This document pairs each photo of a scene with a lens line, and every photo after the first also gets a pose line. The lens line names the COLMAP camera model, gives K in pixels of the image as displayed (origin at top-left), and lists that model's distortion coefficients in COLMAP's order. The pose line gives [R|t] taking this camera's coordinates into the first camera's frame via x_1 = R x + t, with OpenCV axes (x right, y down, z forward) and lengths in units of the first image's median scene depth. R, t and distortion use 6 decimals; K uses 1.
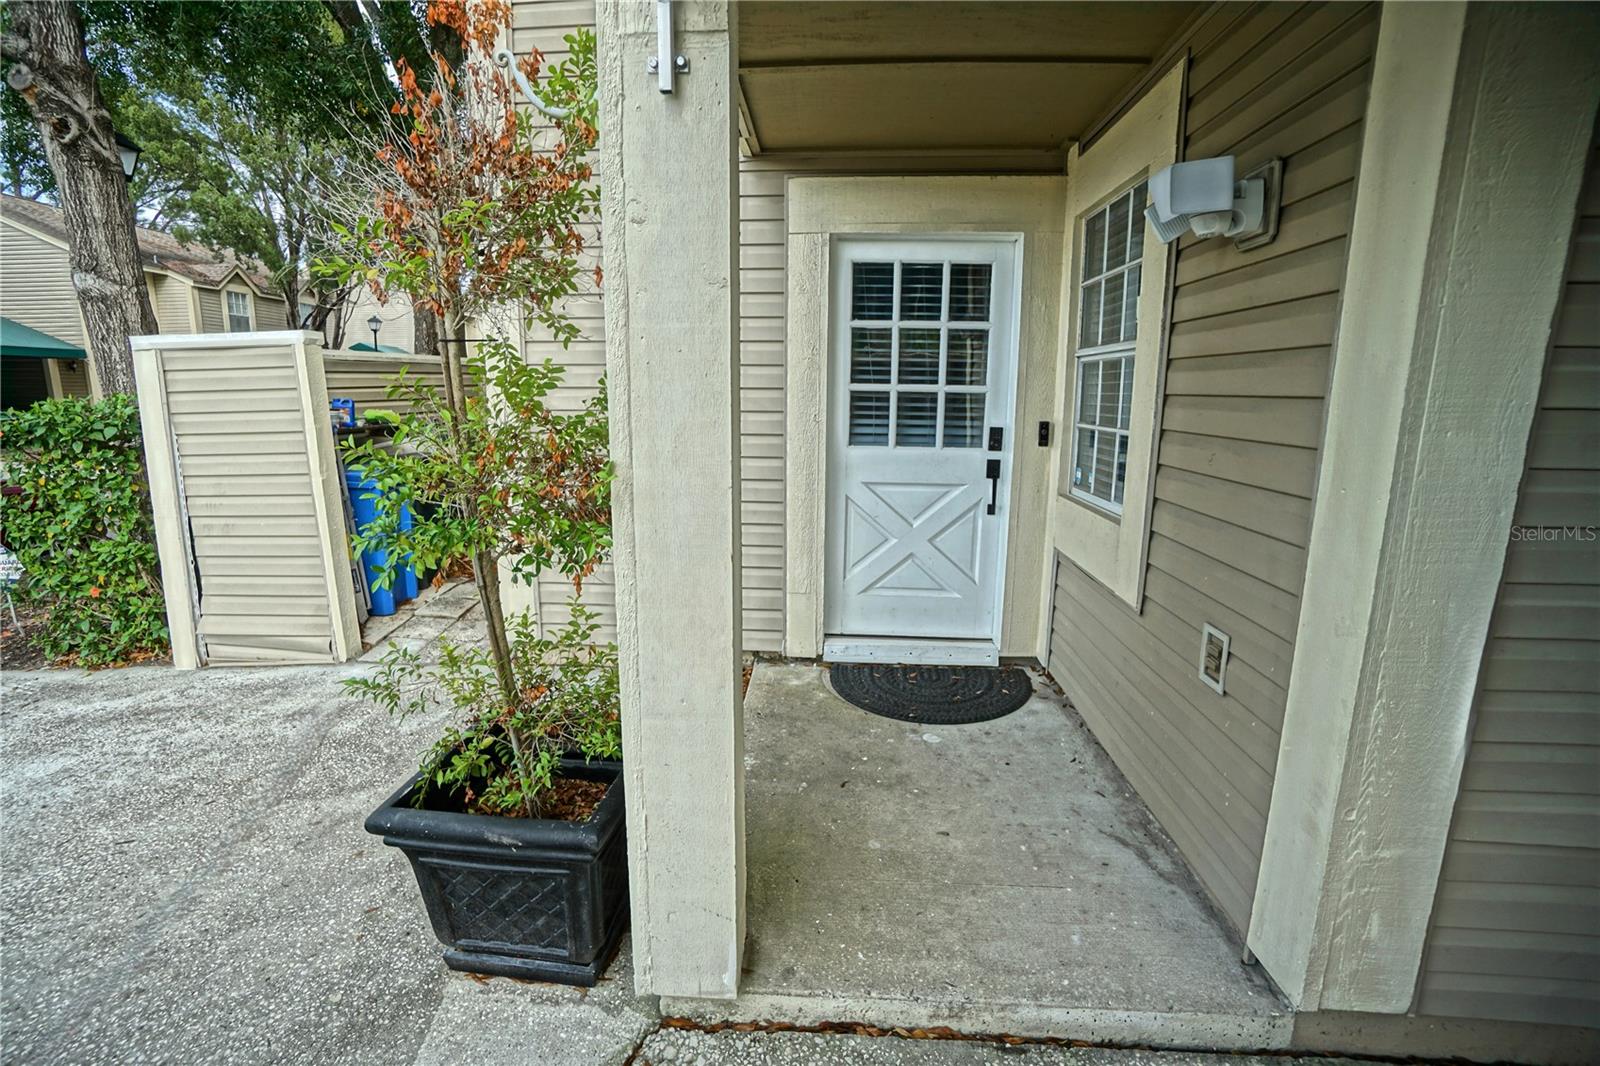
lens RADIAL K [[707.6, 0, 787.8], [0, 707.6, 515.3], [0, 0, 1]] dist [-0.064215, 0.024105]
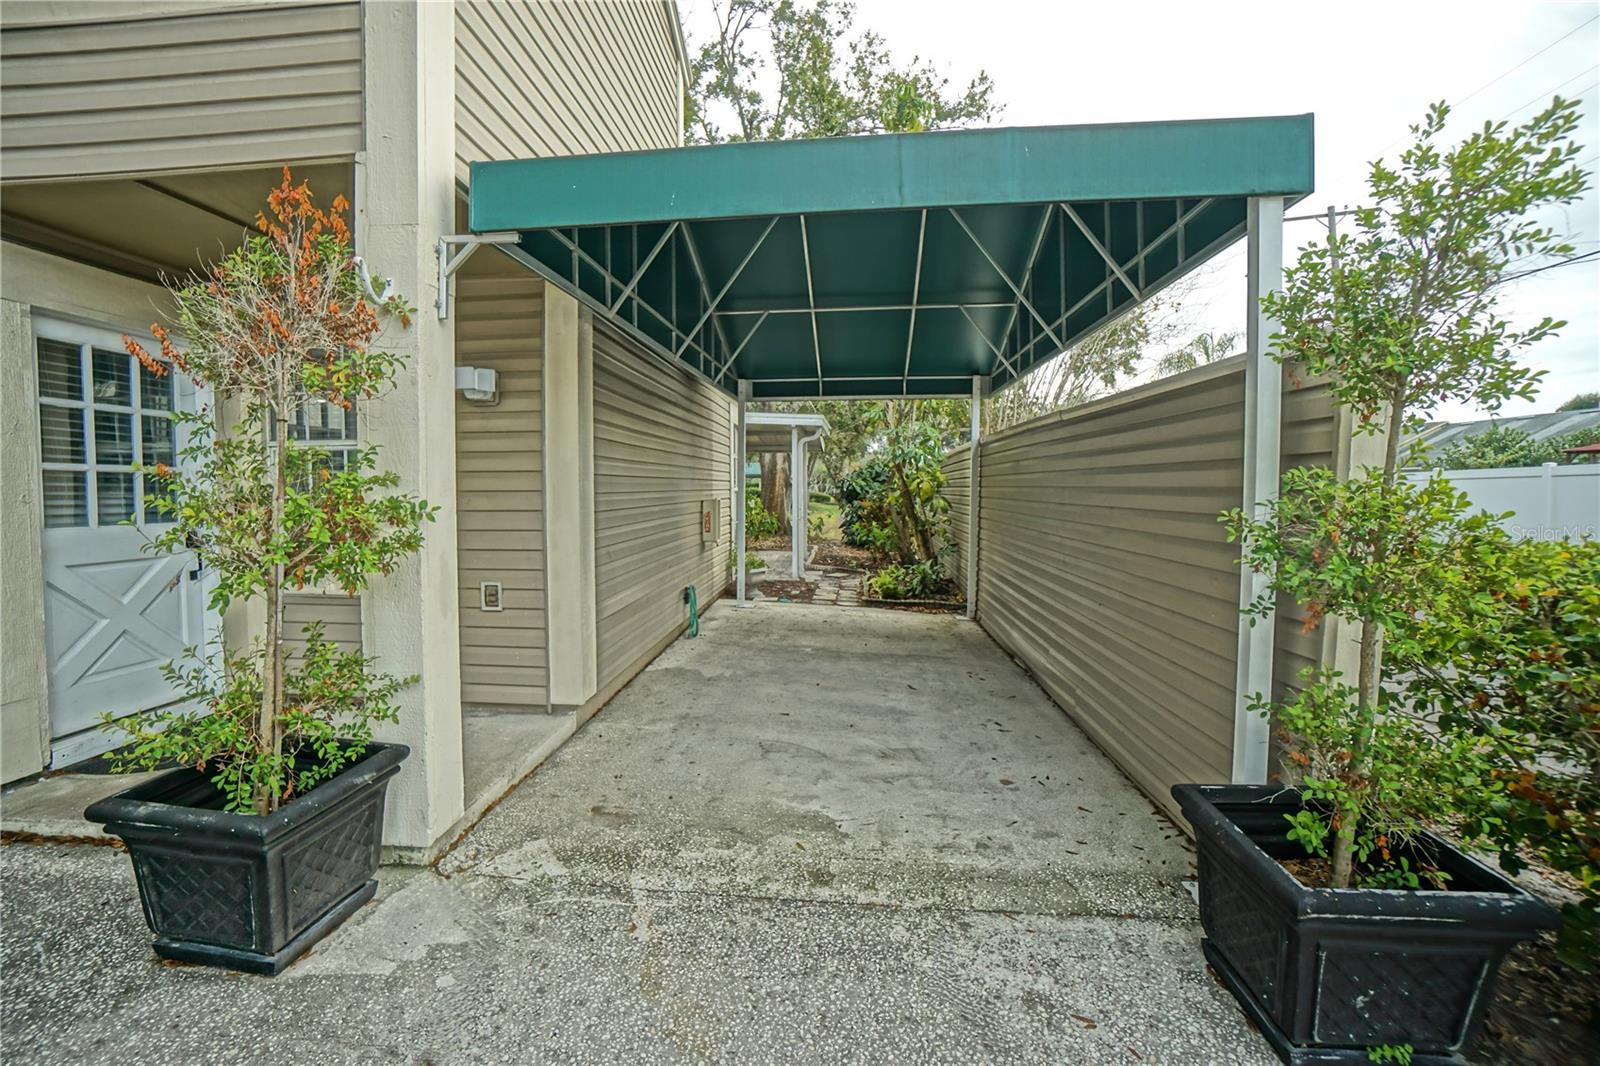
lens RADIAL K [[707.6, 0, 787.8], [0, 707.6, 515.3], [0, 0, 1]] dist [-0.064215, 0.024105]
pose [[0.019580, -0.052696, 0.998419, -0.808597], [0.174418, 0.983477, 0.048487, 0.011083], [-0.984477, 0.173193, 0.028448, 0.013085]]
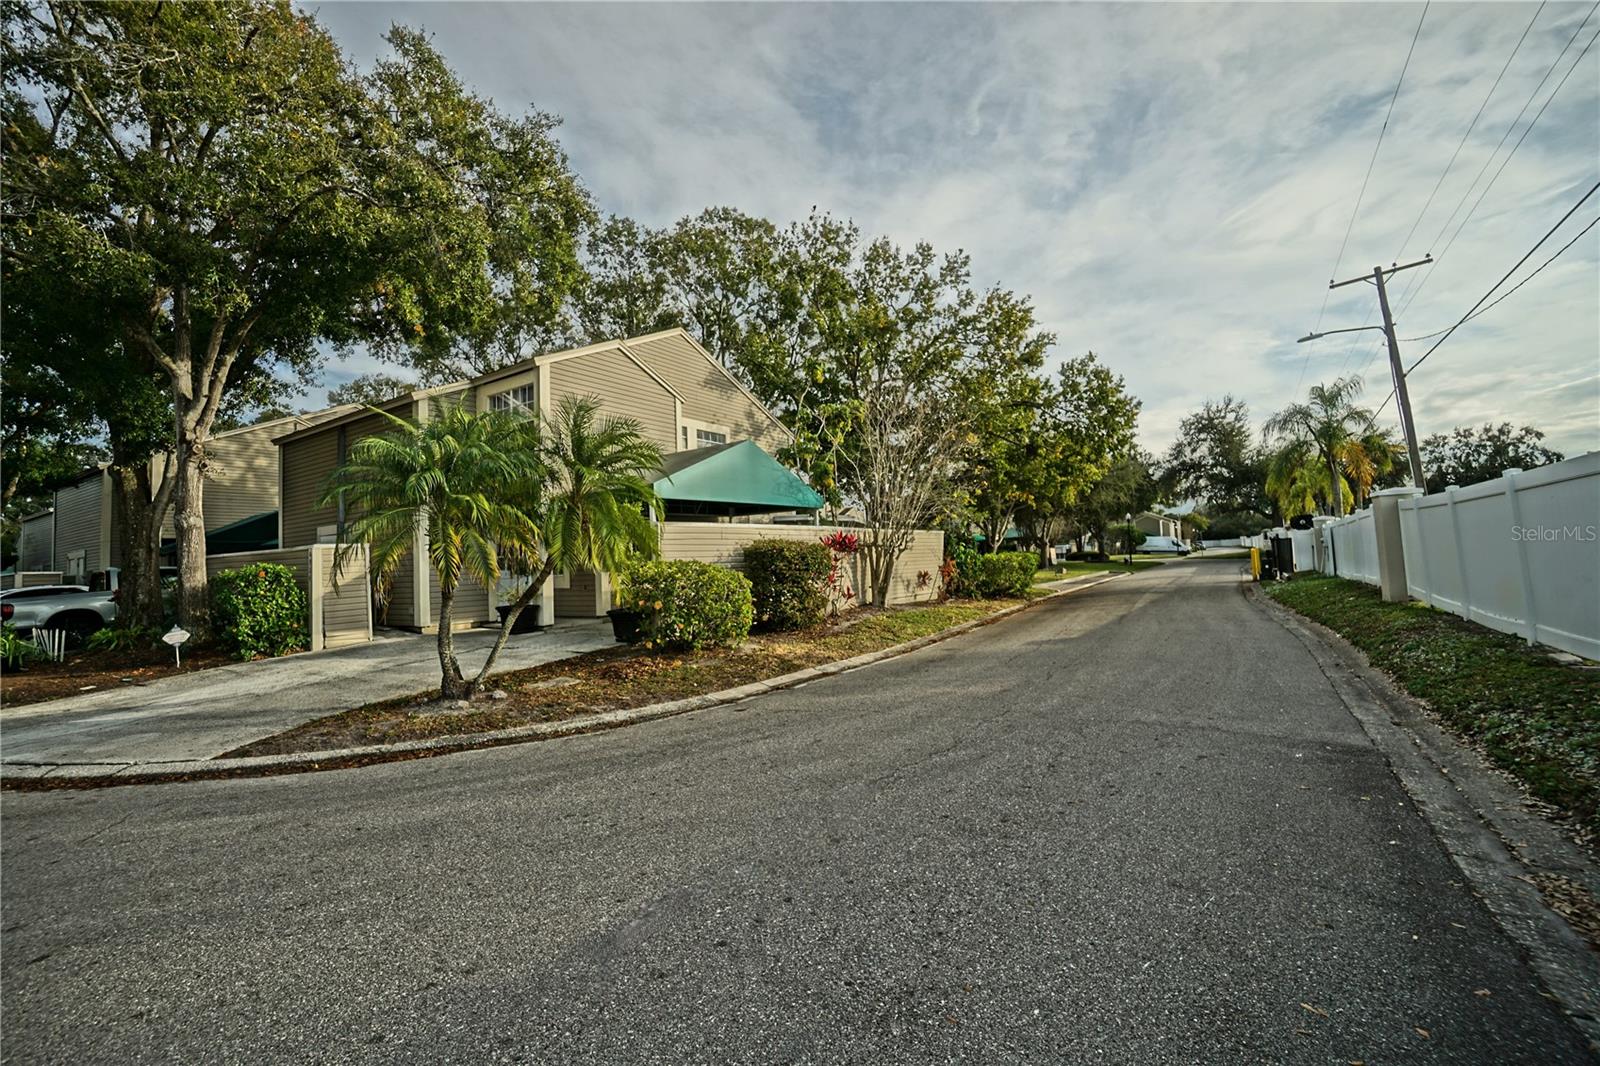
lens RADIAL K [[707.6, 0, 787.8], [0, 707.6, 515.3], [0, 0, 1]] dist [-0.064215, 0.024105]
pose [[0.503540, 0.017830, 0.863788, -2.856396], [0.193249, 0.972132, -0.132719, 0.509777], [-0.842082, 0.233755, 0.486062, -2.769981]]
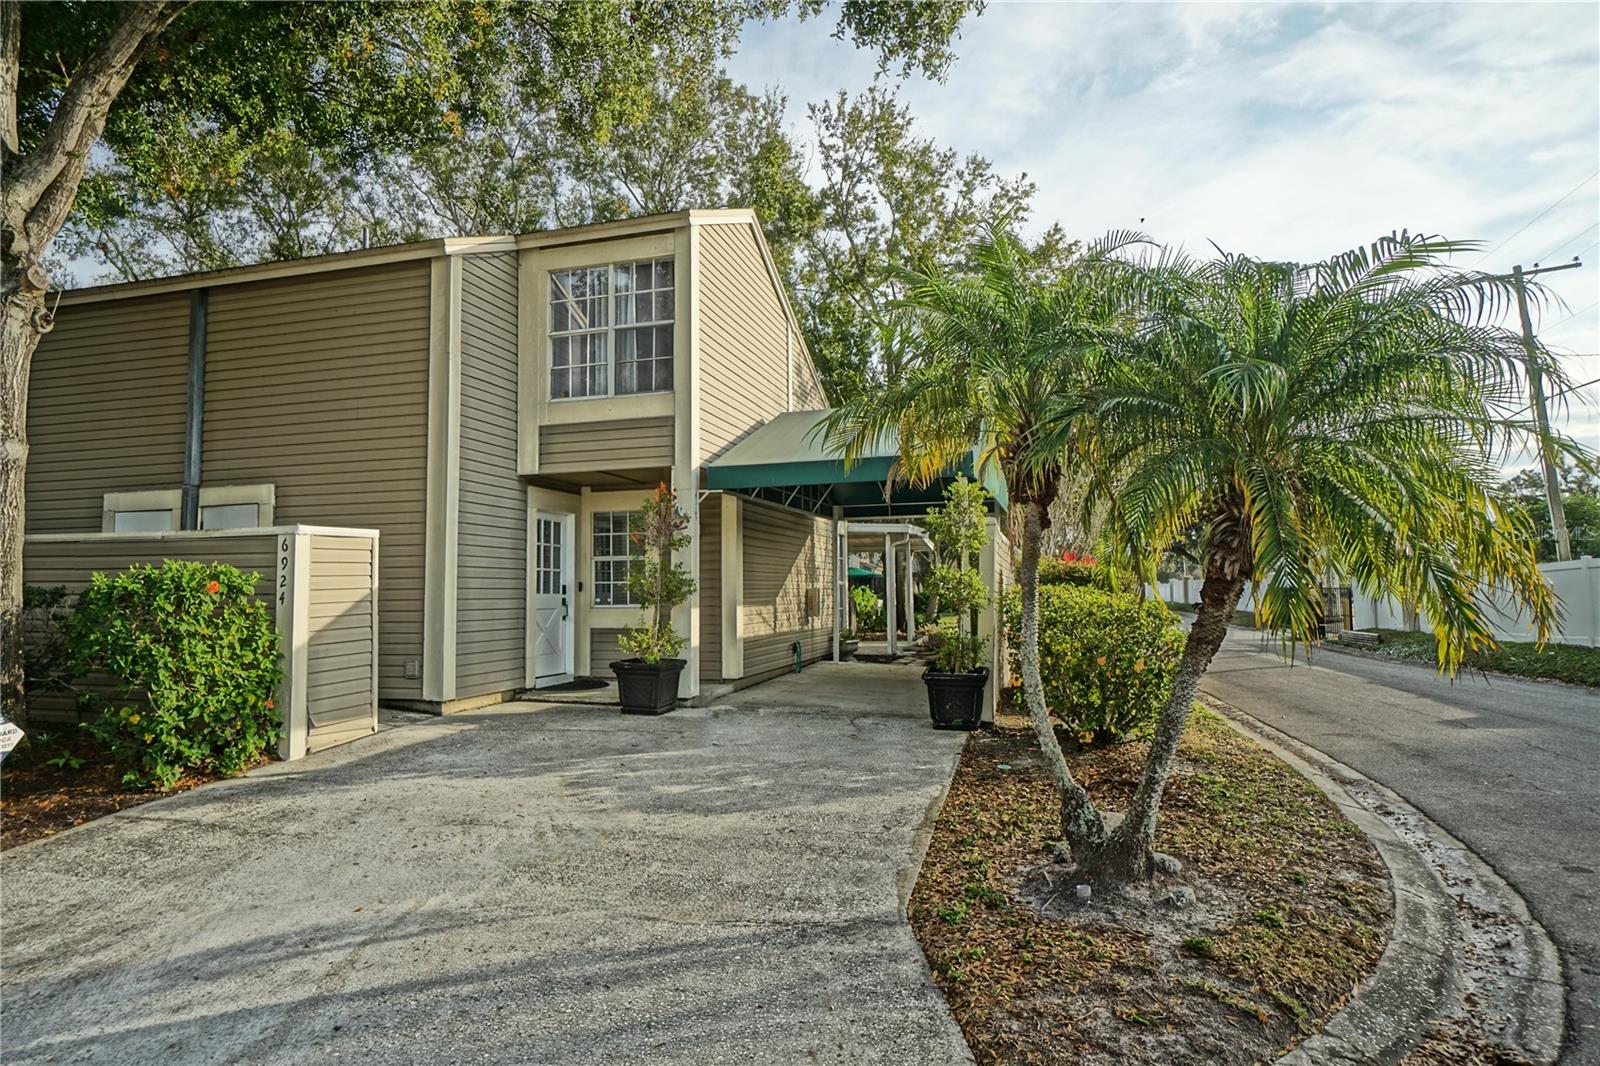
lens RADIAL K [[959.0, 0, 800.0], [0, 959.0, 533.0], [0, 0, 1]] dist [-0.002570, 0.027863]
pose [[0.194024, 0.046107, 0.979913, -2.988209], [0.180268, 0.980209, -0.081814, 0.129306], [-0.964291, 0.192521, 0.181873, -0.498605]]
